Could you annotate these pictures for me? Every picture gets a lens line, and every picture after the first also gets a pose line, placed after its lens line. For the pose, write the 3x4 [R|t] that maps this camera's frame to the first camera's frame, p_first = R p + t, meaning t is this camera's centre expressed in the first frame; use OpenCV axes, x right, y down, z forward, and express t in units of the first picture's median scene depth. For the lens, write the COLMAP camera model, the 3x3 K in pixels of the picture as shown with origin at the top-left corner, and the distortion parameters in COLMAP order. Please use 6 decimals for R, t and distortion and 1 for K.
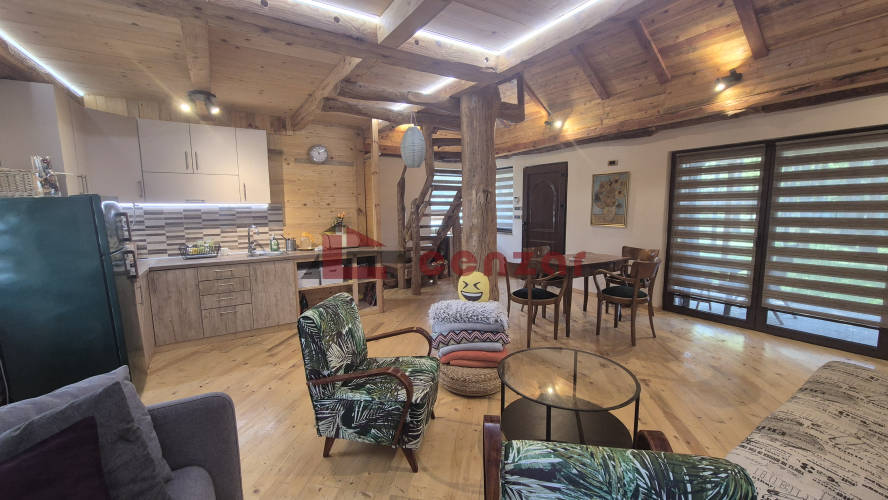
lens RADIAL K [[363.2, 0, 444.0], [0, 363.2, 250.0], [0, 0, 1]] dist [-0.000761, -0.000173]
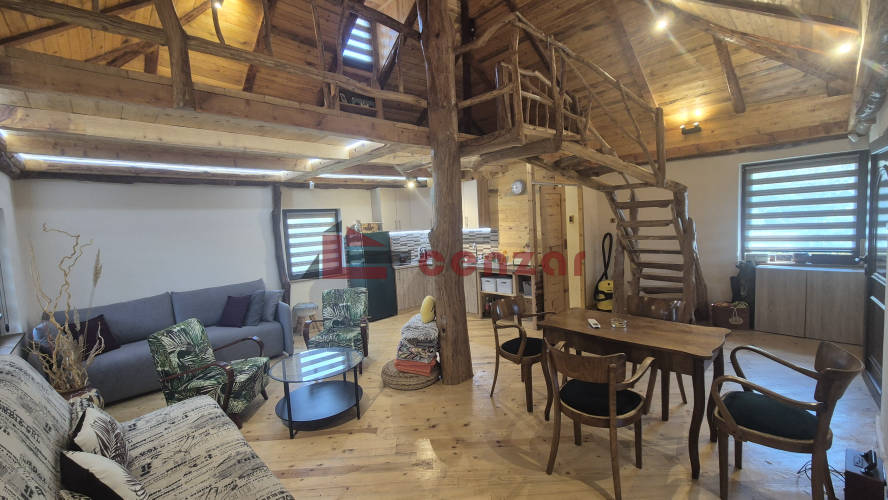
lens RADIAL K [[363.2, 0, 444.0], [0, 363.2, 250.0], [0, 0, 1]] dist [-0.000761, -0.000173]
pose [[0.129515, 0.077366, -0.988555, 1.546987], [-0.047672, 0.996285, 0.071725, -0.228332], [0.990431, 0.037837, 0.132722, 1.062306]]
